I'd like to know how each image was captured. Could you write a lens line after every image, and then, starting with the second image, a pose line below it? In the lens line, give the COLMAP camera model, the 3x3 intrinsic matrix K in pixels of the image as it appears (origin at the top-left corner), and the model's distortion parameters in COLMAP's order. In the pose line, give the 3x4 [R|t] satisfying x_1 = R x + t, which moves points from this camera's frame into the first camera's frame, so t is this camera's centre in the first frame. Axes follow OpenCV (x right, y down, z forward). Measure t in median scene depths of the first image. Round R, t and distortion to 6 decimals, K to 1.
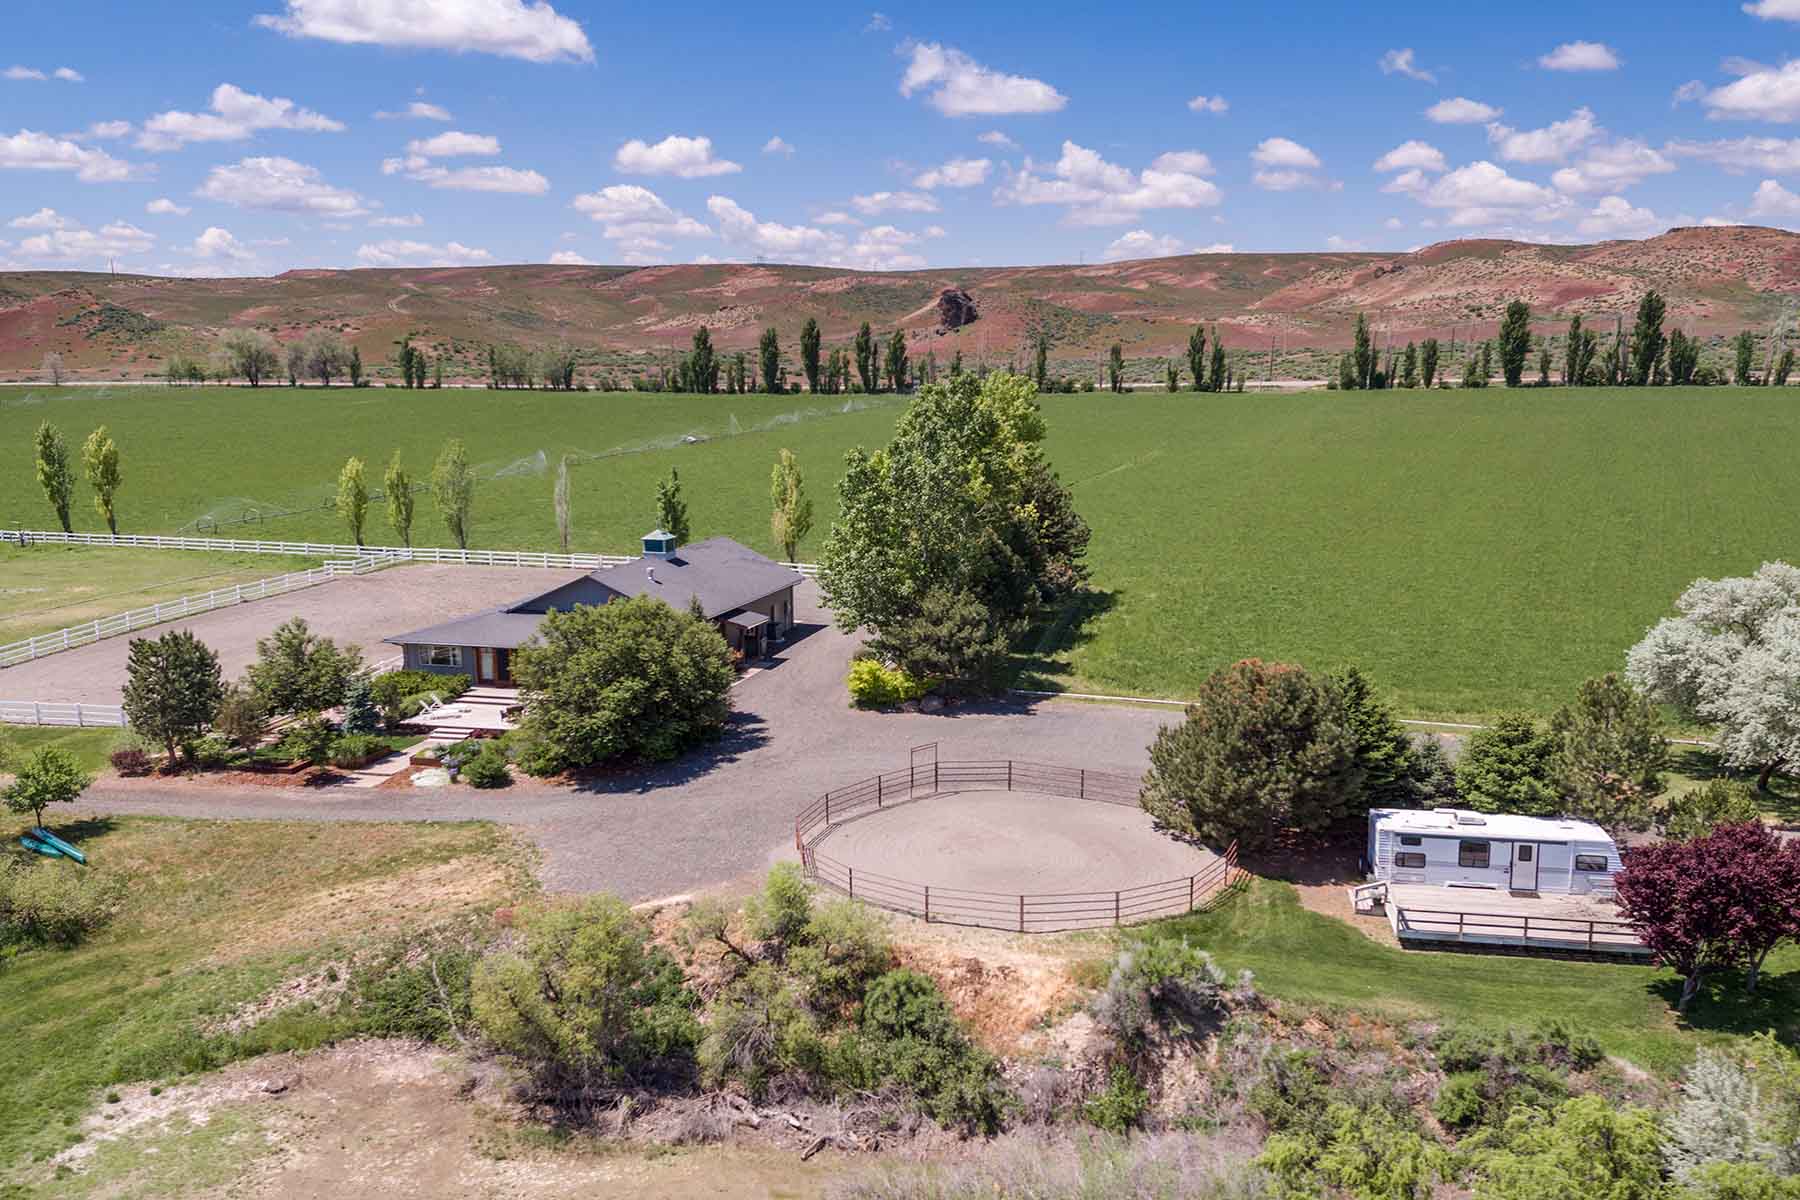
lens RADIAL K [[1526.5, 0, 900.0], [0, 1526.5, 600.0], [0, 0, 1]] dist [0.291257, -0.417818]
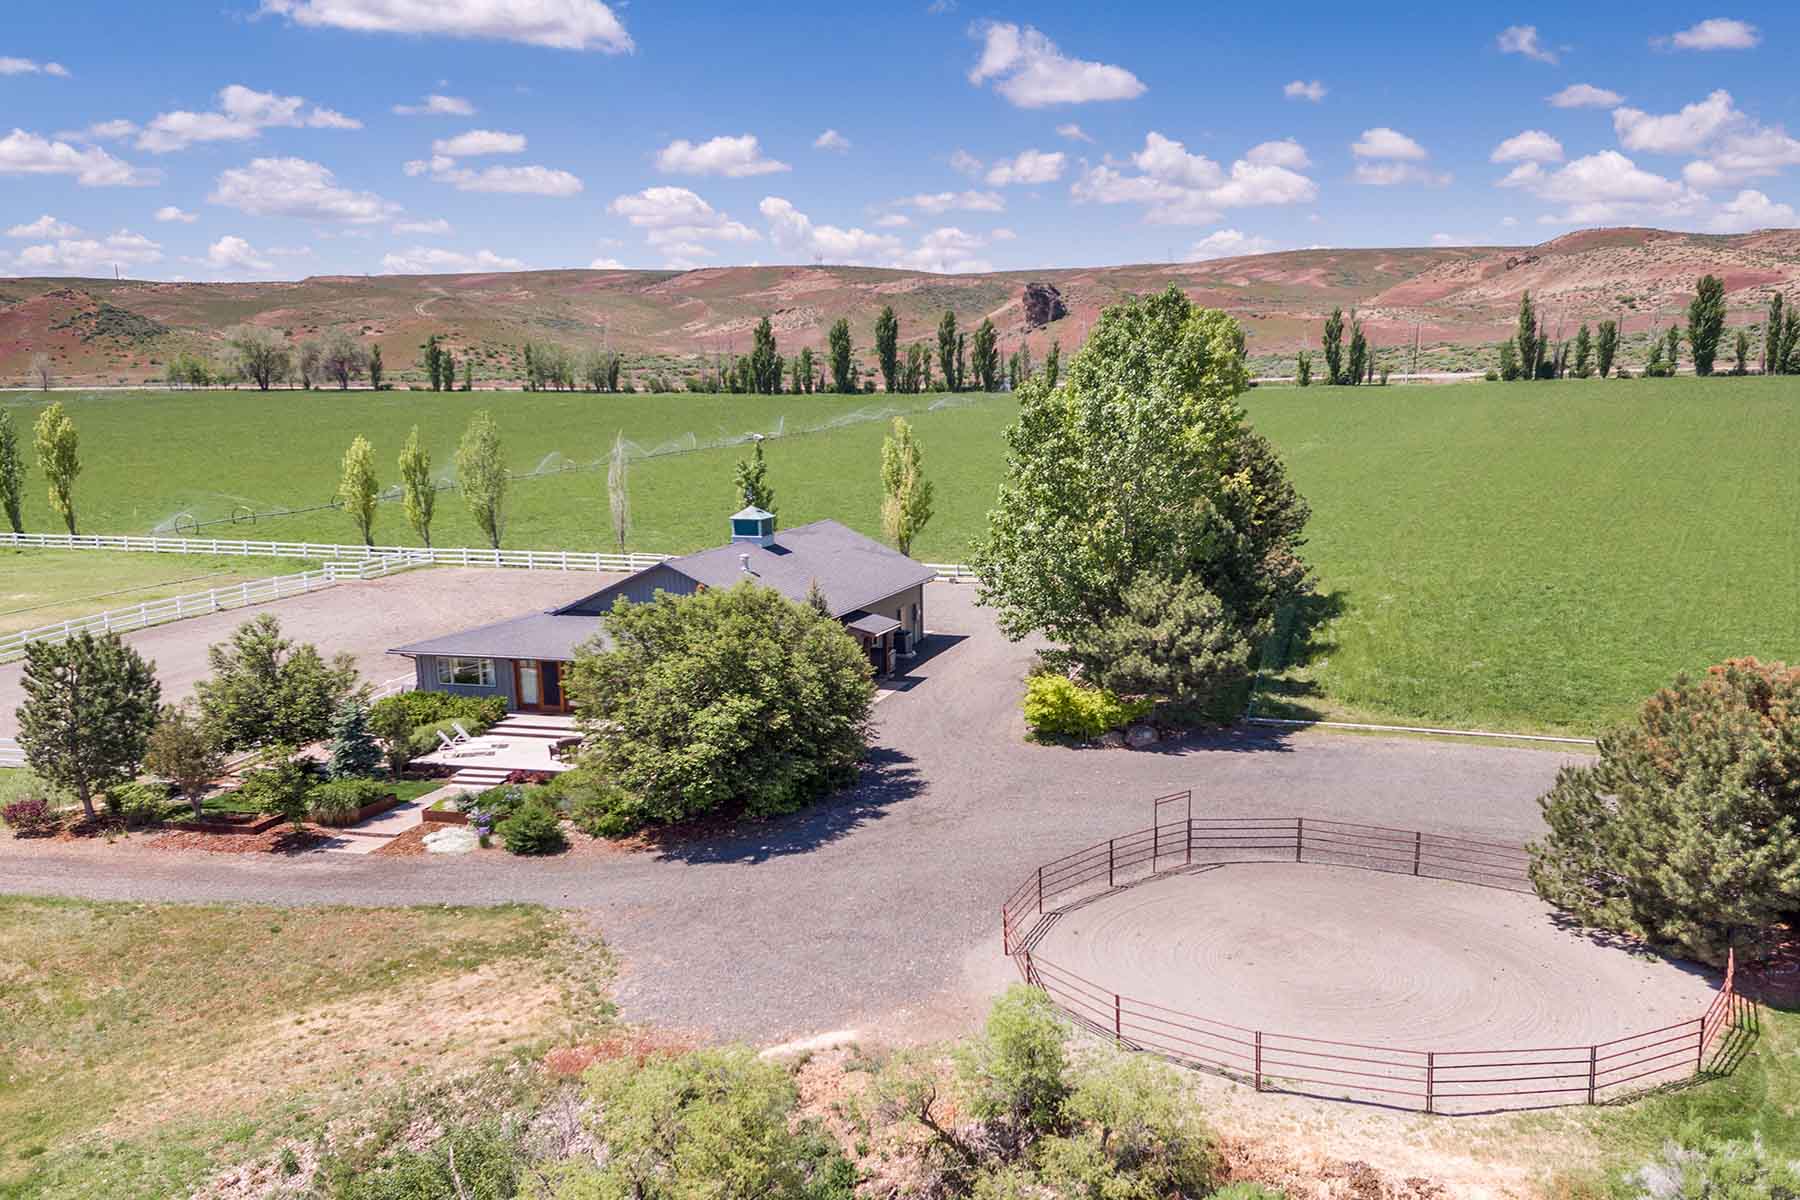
lens RADIAL K [[1546.7, 0, 905.0], [0, 1546.7, 660.0], [0, 0, 1]] dist [0.291628, -0.436753]
pose [[0.999765, -0.003990, -0.021312, -0.073721], [0.004188, 0.999948, 0.009294, 0.024815], [0.021274, -0.009381, 0.999730, 0.267818]]
